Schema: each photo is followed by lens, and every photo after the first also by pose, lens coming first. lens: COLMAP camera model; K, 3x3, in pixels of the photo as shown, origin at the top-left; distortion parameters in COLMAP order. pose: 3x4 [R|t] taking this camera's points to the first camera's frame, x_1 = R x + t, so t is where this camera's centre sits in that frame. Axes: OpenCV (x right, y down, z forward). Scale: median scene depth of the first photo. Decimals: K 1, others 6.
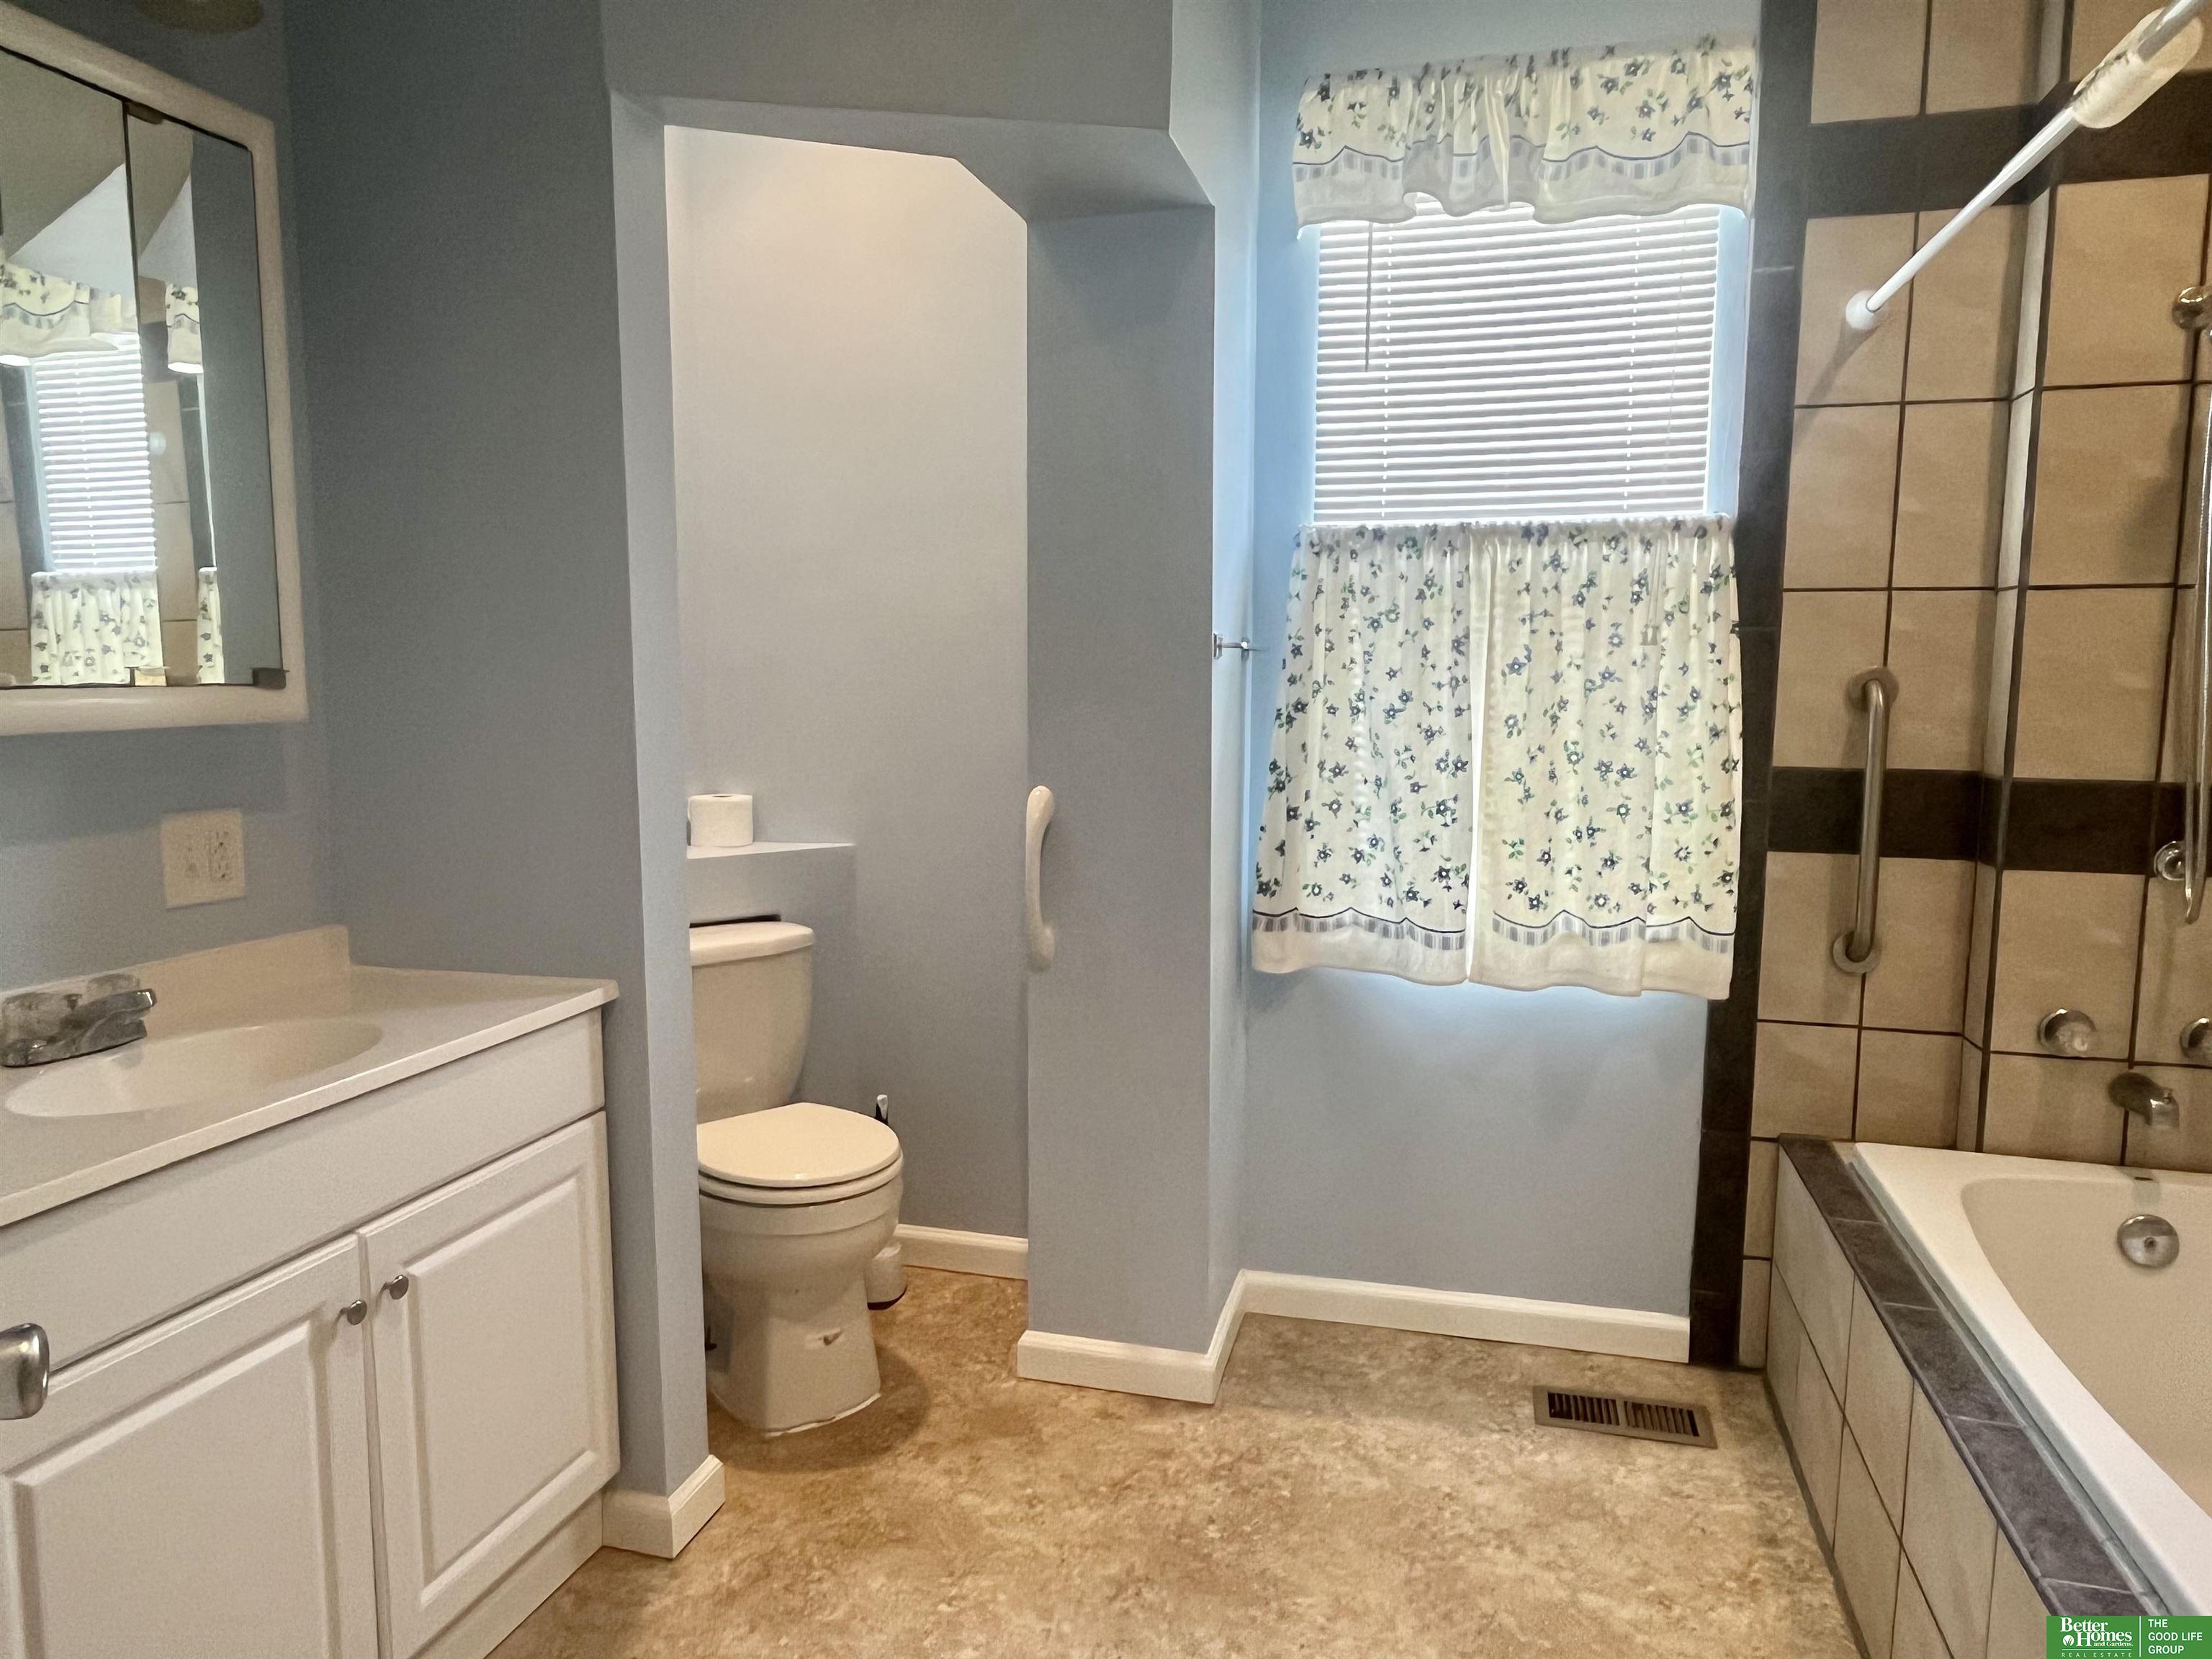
lens RADIAL K [[1372.4, 0, 1110.5], [0, 1372.4, 830.7], [0, 0, 1]] dist [-0.011967, -0.002079]
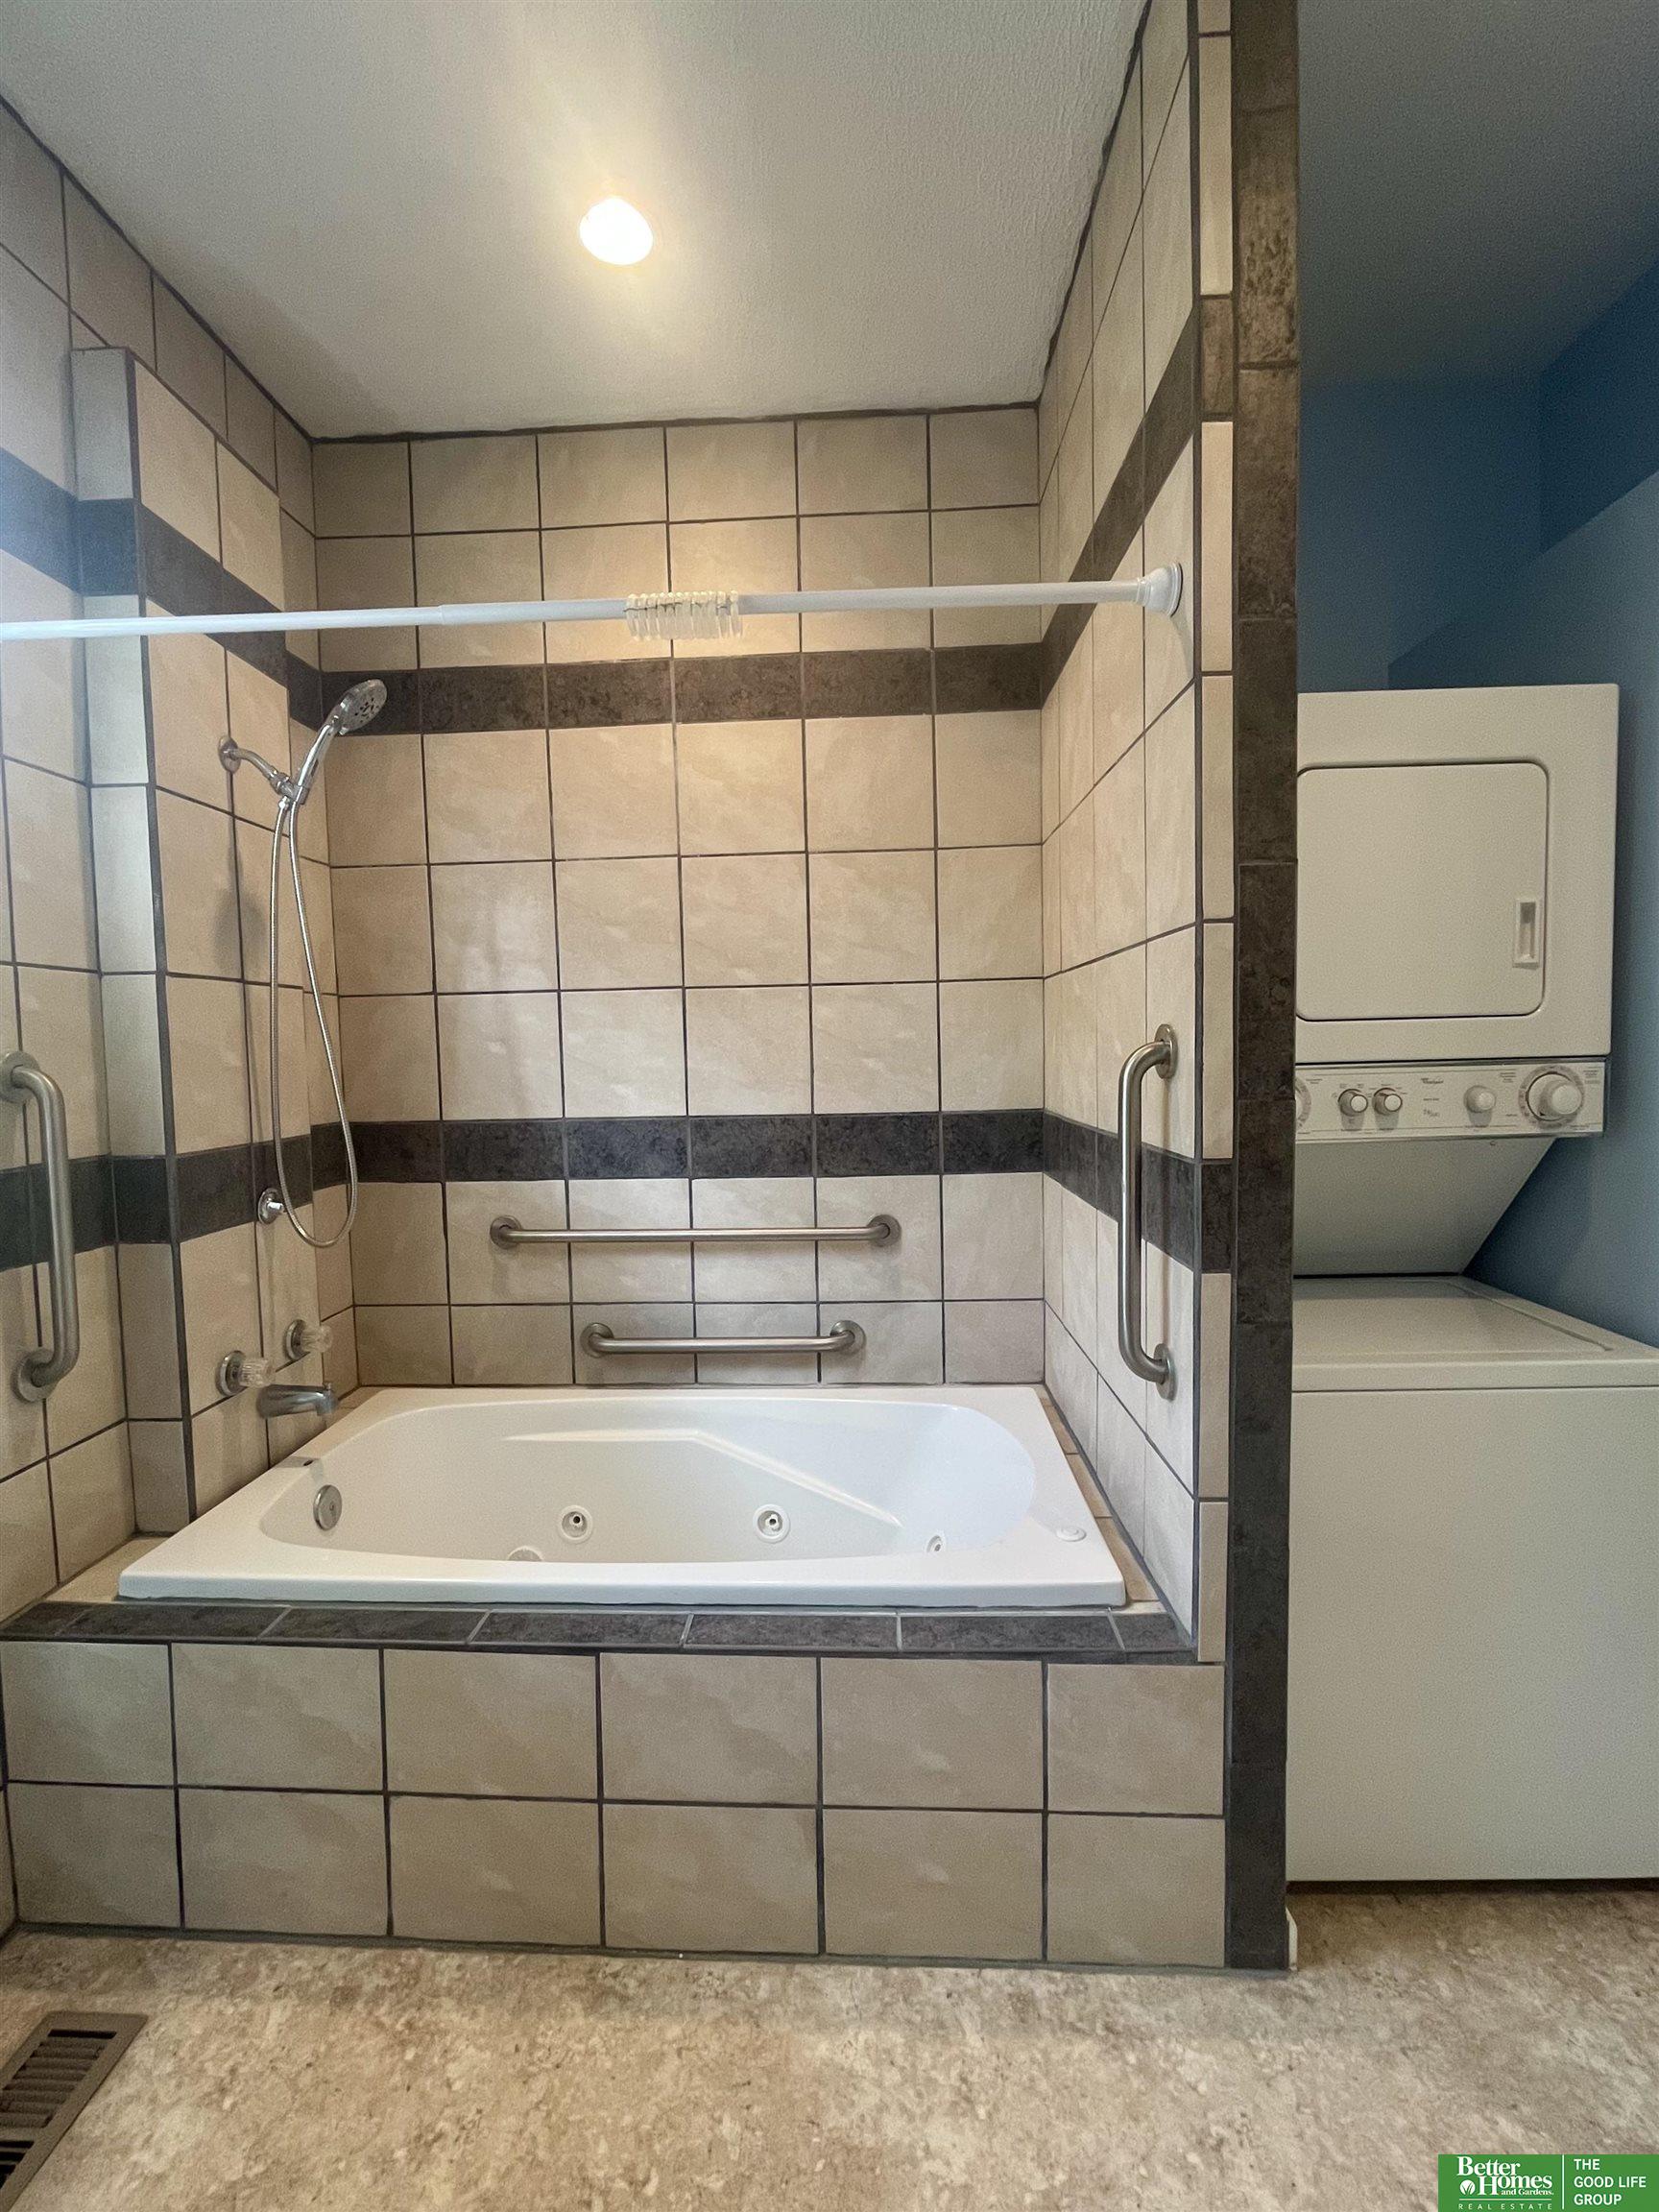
lens RADIAL K [[962.6, 0, 823.3], [0, 962.6, 1102.9], [0, 0, 1]] dist [0.000220, 0.000012]
pose [[-0.207812, -0.059215, 0.976375, -0.198566], [0.125991, 0.988231, 0.086750, -0.096905], [-0.970021, 0.141042, -0.197906, 0.811521]]
